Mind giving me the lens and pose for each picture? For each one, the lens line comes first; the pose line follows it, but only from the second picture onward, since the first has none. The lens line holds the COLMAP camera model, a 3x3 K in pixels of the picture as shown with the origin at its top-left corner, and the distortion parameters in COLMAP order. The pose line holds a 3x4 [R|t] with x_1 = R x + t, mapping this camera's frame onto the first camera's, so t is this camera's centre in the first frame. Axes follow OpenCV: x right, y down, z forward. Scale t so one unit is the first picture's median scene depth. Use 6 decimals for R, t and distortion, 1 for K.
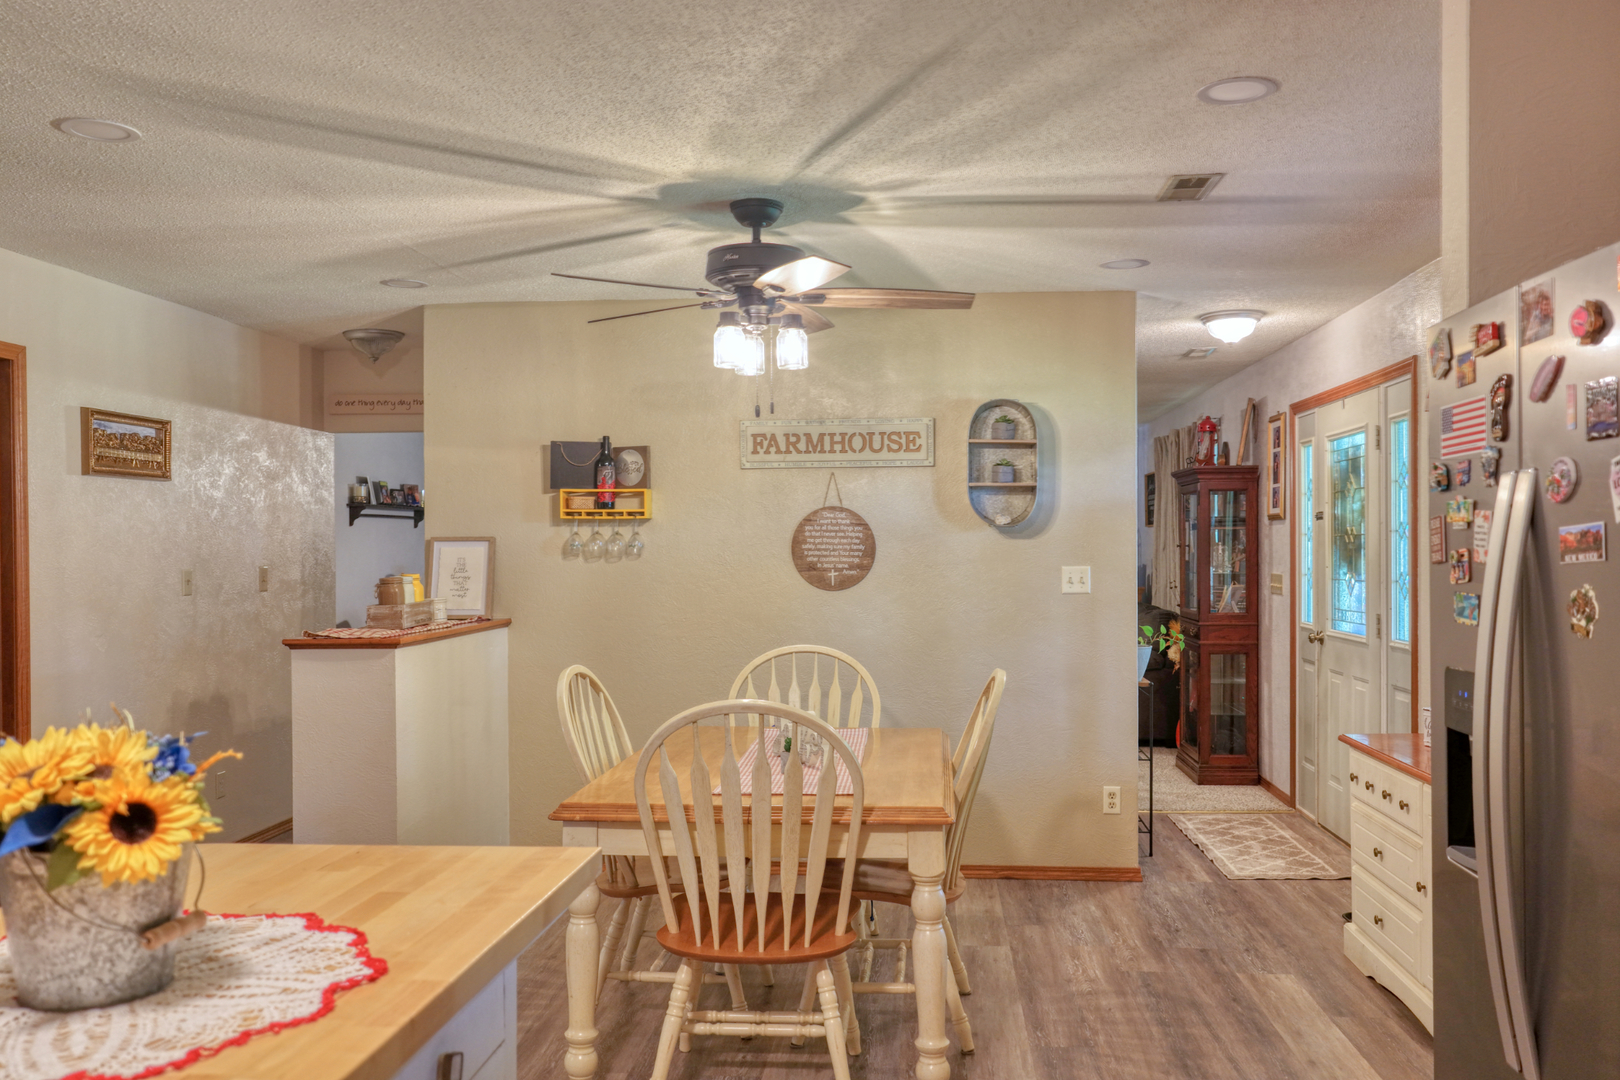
lens RADIAL K [[1352.2, 0, 808.9], [0, 1352.2, 548.0], [0, 0, 1]] dist [-0.013064, 0.041583]
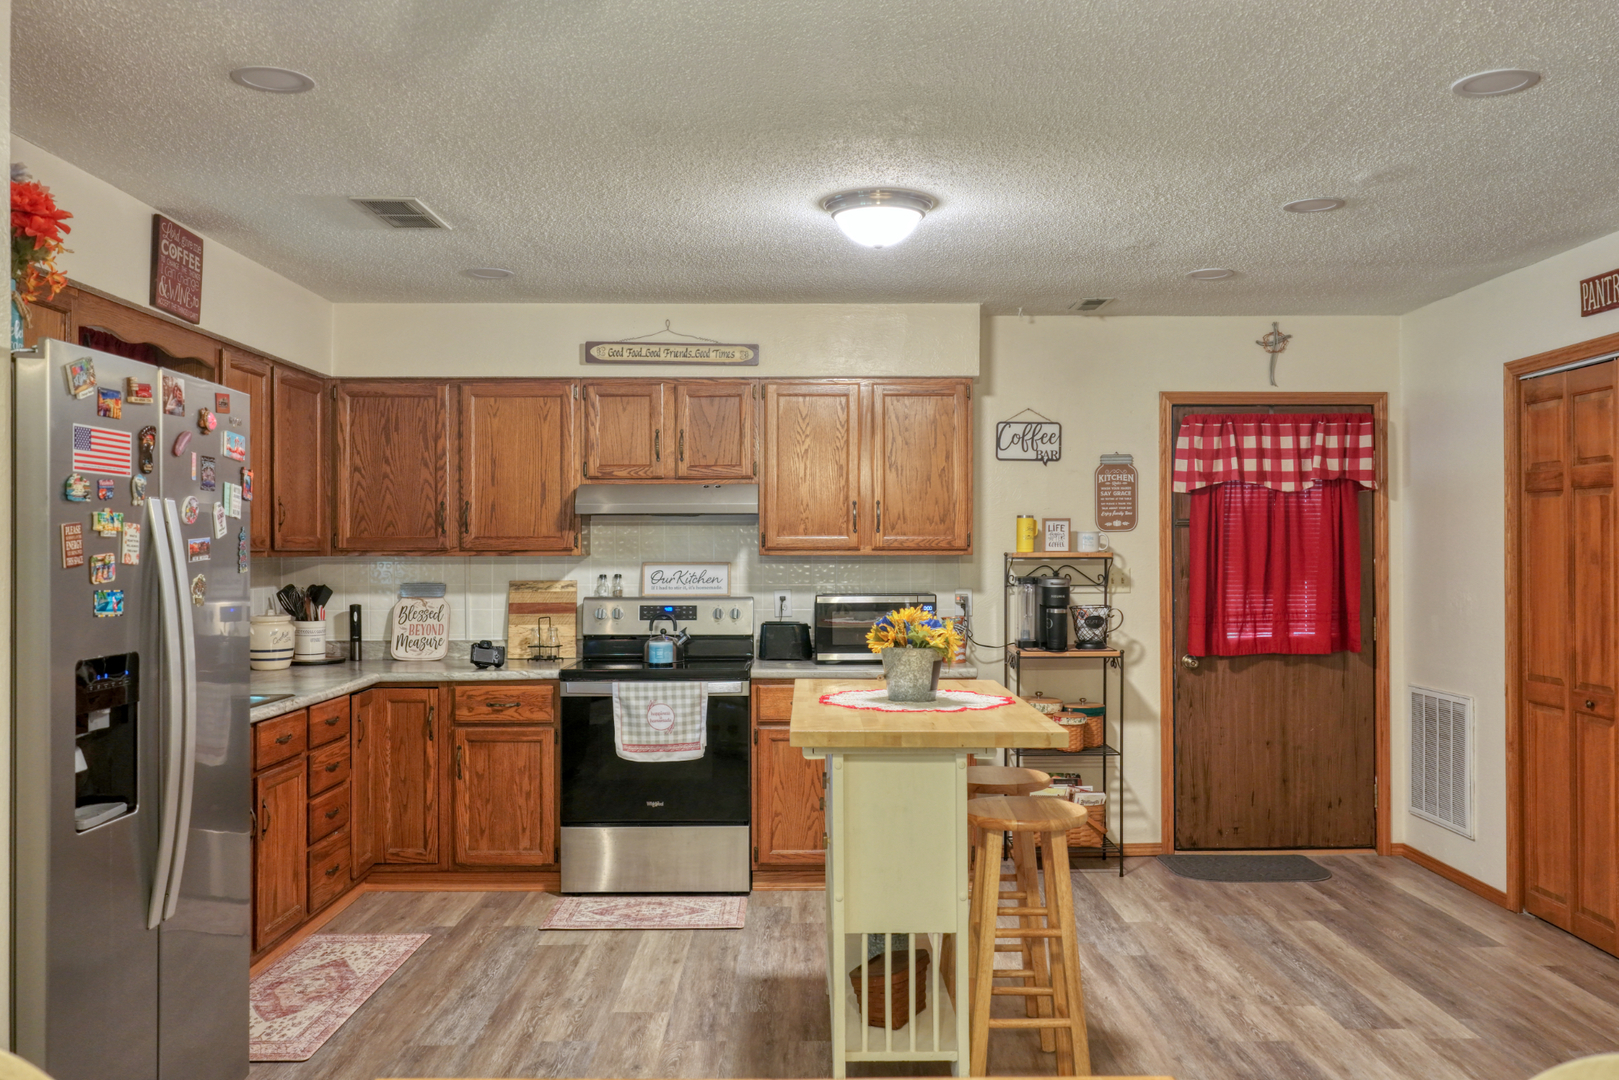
lens RADIAL K [[1351.4, 0, 811.8], [0, 1351.4, 545.2], [0, 0, 1]] dist [-0.013064, 0.041583]
pose [[-0.995483, 0.009015, -0.094509, -0.007970], [0.009546, 0.999941, -0.005174, 0.002138], [0.094457, -0.006053, -0.995511, 0.872133]]
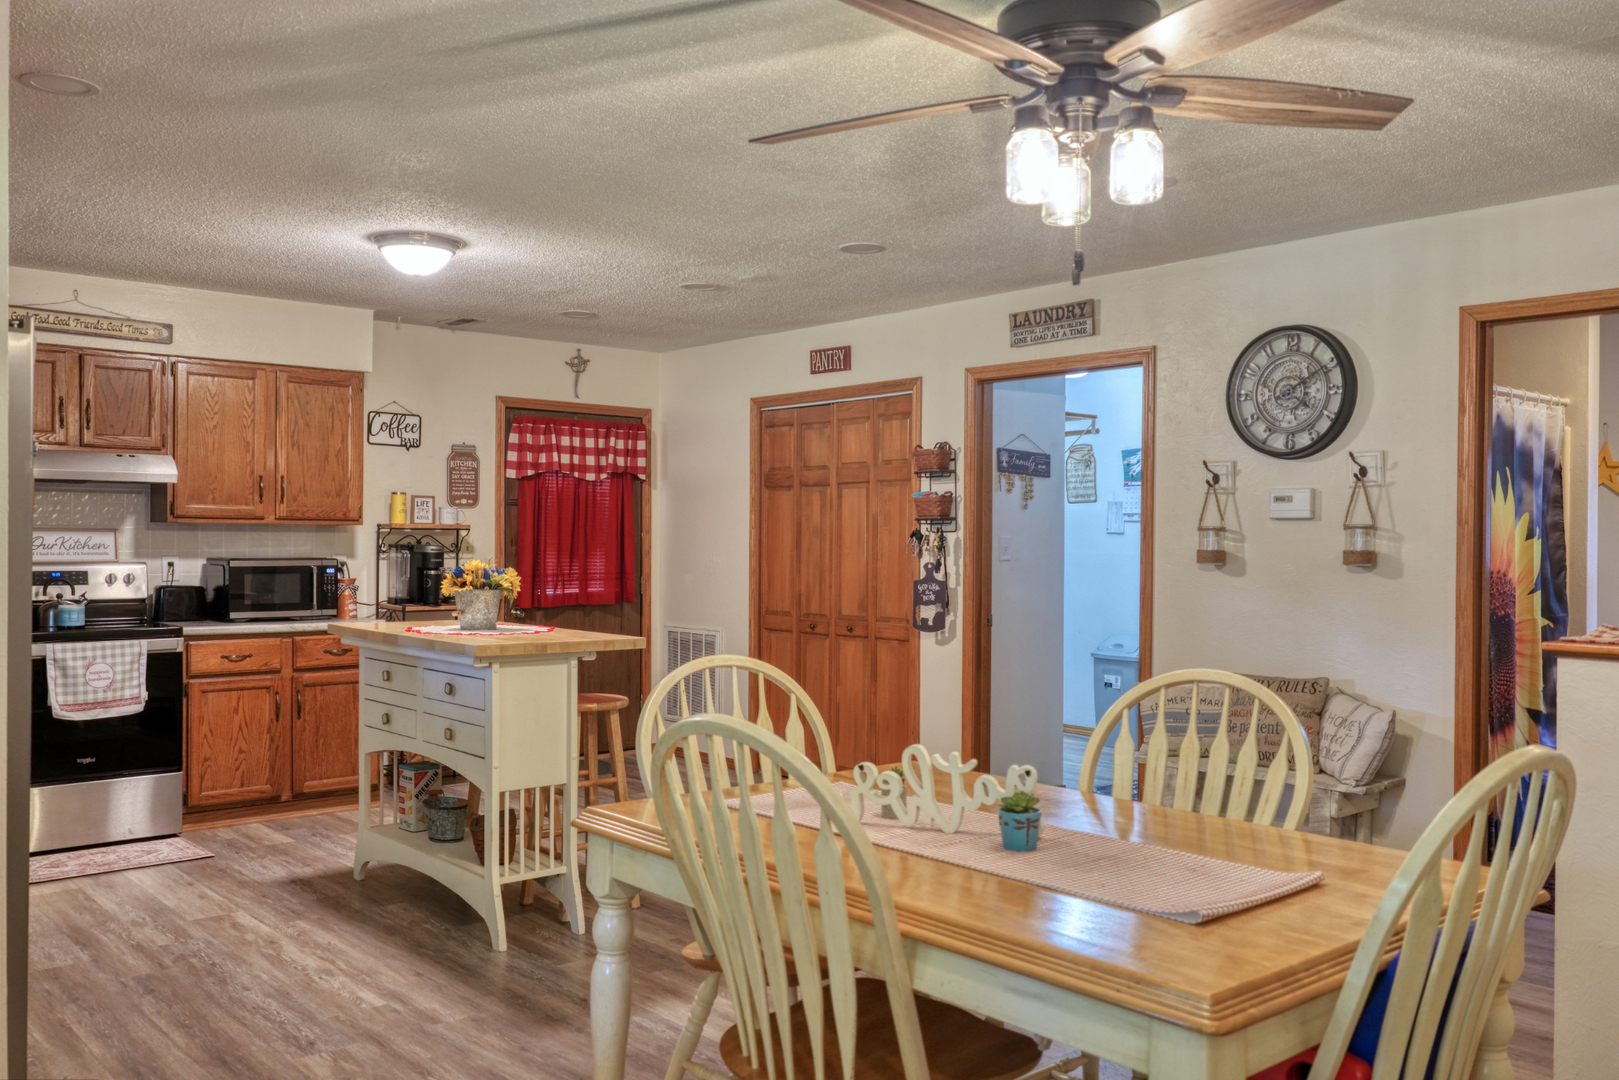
lens RADIAL K [[1351.4, 0, 807.9], [0, 1351.4, 550.0], [0, 0, 1]] dist [-0.013064, 0.041583]
pose [[-0.699022, 0.007696, -0.715059, 0.353130], [-0.001303, 0.999927, 0.012035, 0.012464], [0.715099, 0.009344, -0.698960, 0.979534]]
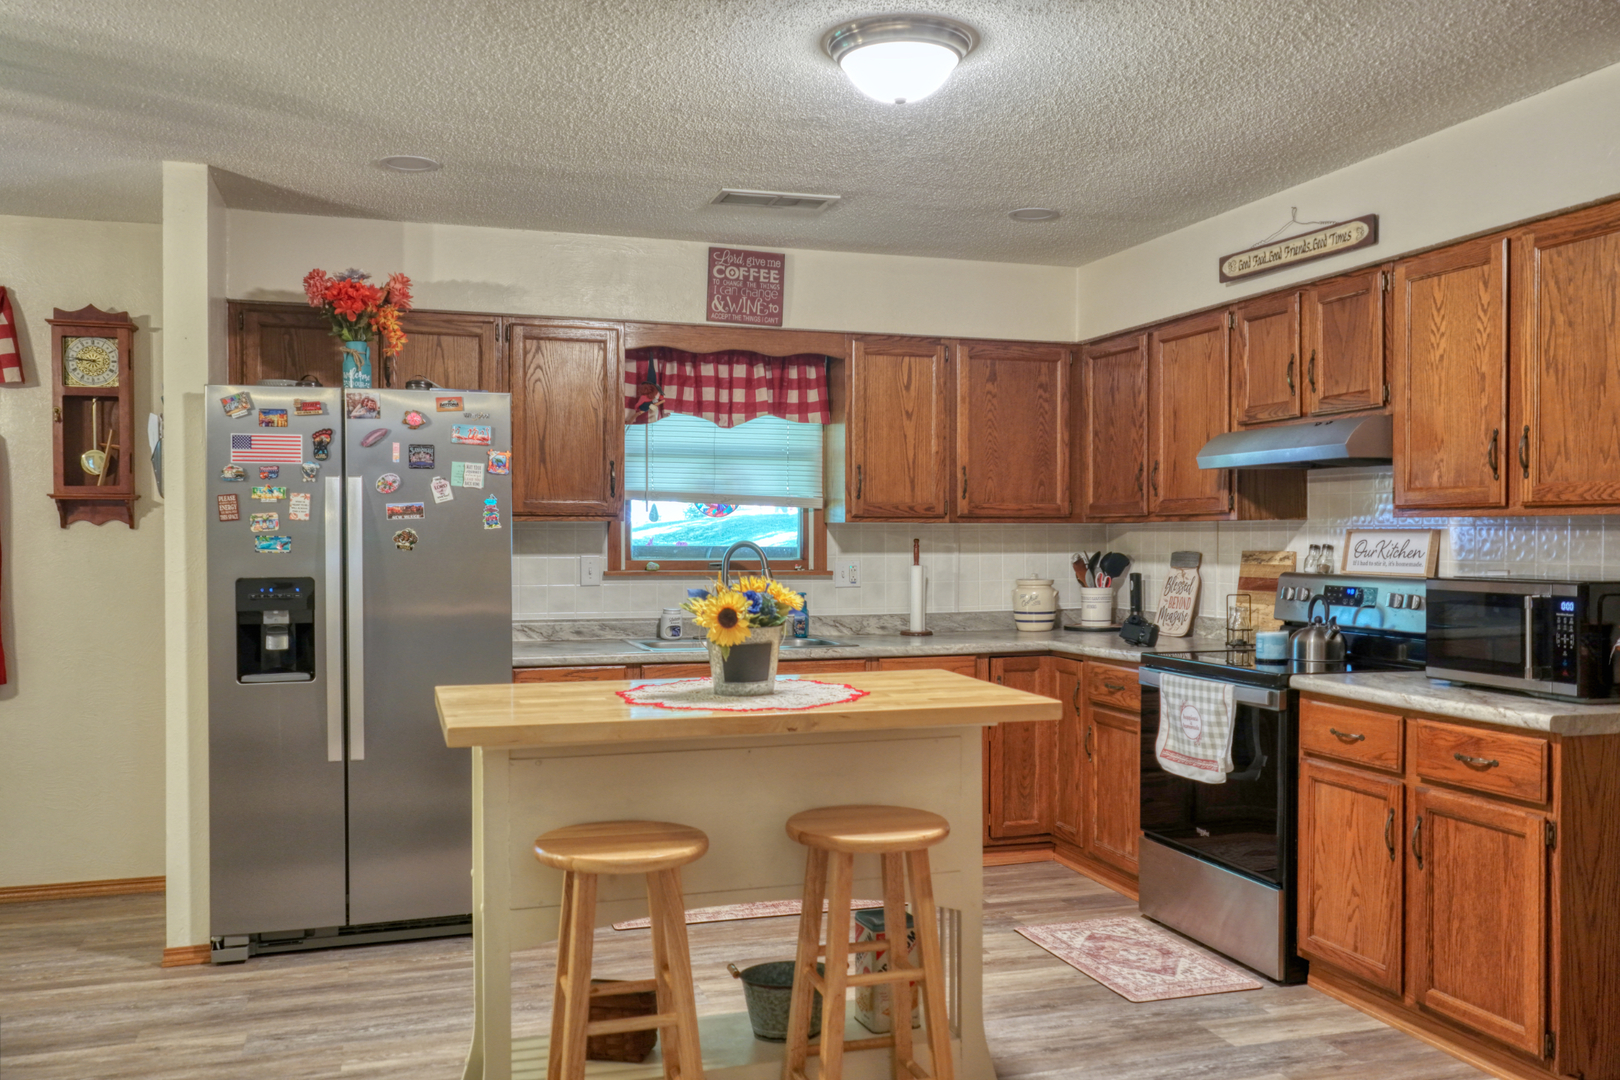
lens RADIAL K [[1352.2, 0, 816.3], [0, 1352.2, 547.4], [0, 0, 1]] dist [-0.013064, 0.041583]
pose [[-0.388286, -0.002701, 0.921535, -0.600827], [0.001116, 0.999994, 0.003401, 0.016862], [-0.921538, 0.002349, -0.388281, 0.400295]]
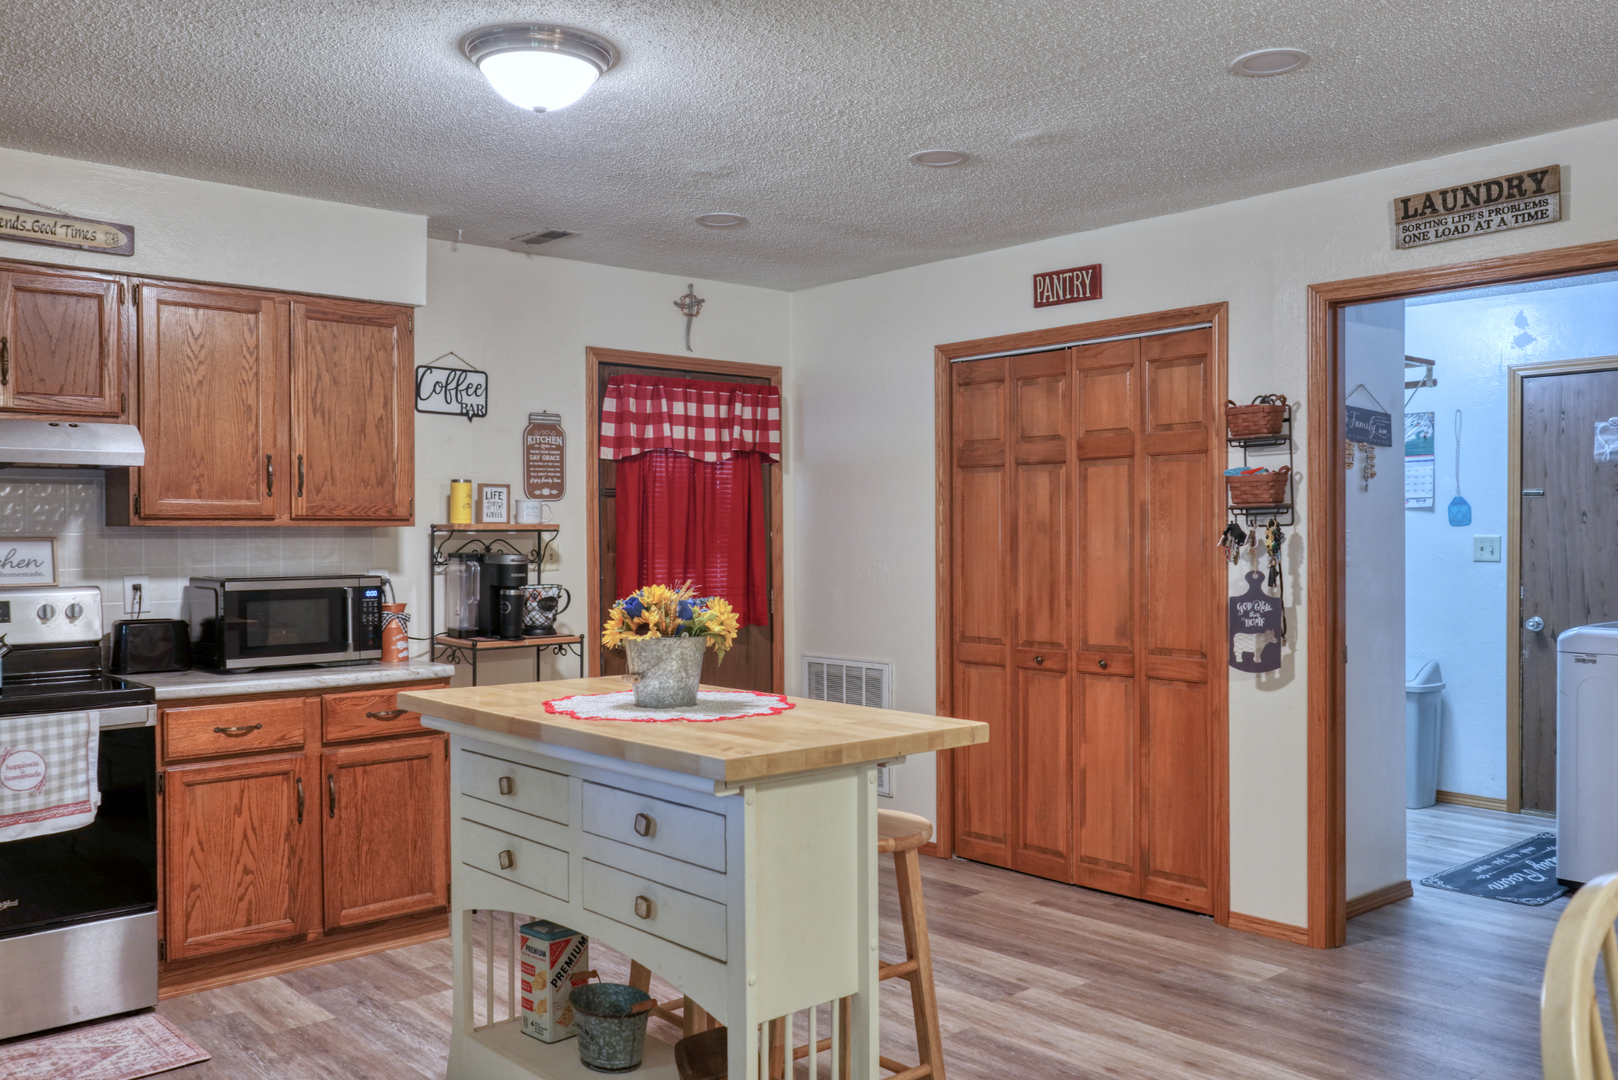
lens RADIAL K [[1350.6, 0, 805.2], [0, 1350.6, 544.7], [0, 0, 1]] dist [-0.013064, 0.041583]
pose [[-0.689711, 0.016598, -0.723895, 0.209426], [0.010946, 0.999862, 0.012496, 0.008837], [0.724002, 0.000694, -0.689797, 0.608849]]
